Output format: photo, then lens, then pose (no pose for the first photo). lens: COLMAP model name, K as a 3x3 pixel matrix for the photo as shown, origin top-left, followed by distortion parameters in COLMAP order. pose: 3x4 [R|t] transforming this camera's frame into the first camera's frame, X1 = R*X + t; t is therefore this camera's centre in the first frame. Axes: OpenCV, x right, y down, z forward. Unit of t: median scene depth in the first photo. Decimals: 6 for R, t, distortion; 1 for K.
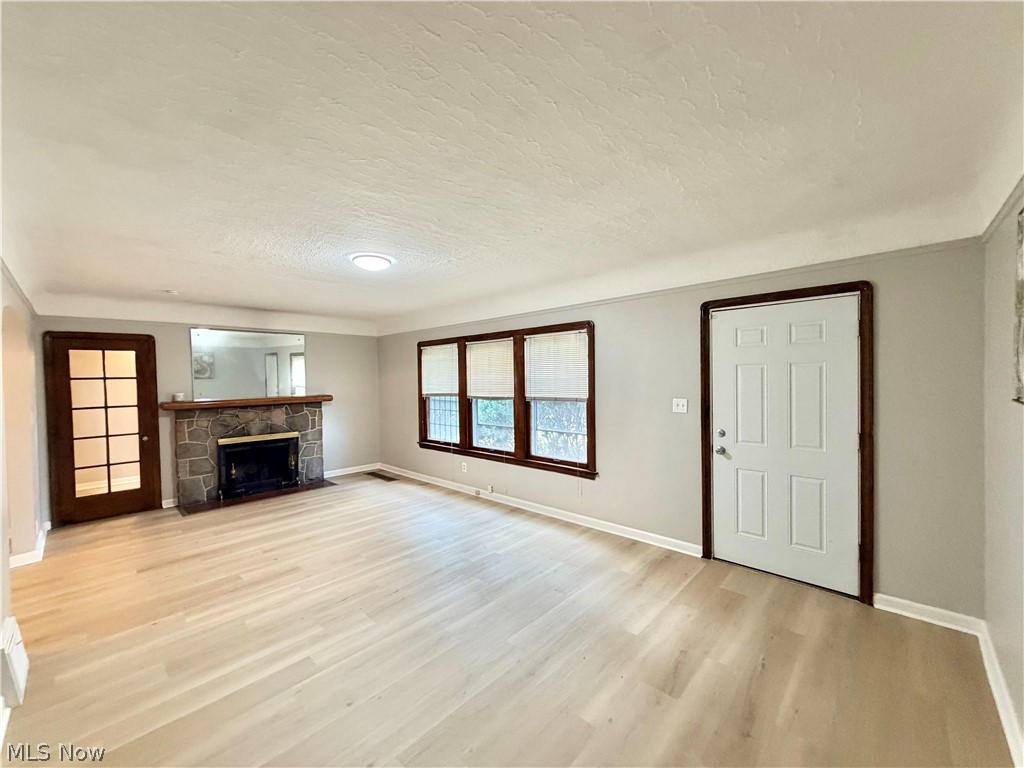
lens RADIAL K [[409.2, 0, 508.6], [0, 409.2, 385.9], [0, 0, 1]] dist [-0.000053, 0.000007]
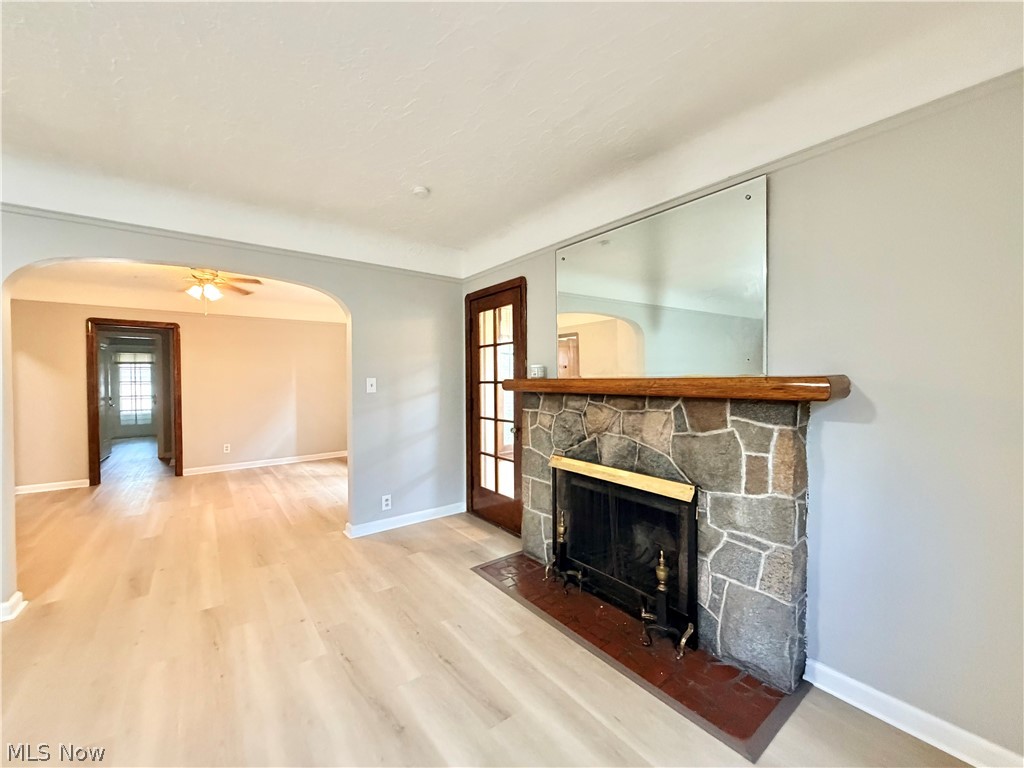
lens RADIAL K [[409.2, 0, 508.6], [0, 409.2, 385.9], [0, 0, 1]] dist [-0.000053, 0.000007]
pose [[-0.161767, 0.036516, -0.986153, -0.222787], [-0.013622, 0.999137, 0.039231, 0.028119], [0.986735, 0.019780, -0.161130, 1.144708]]
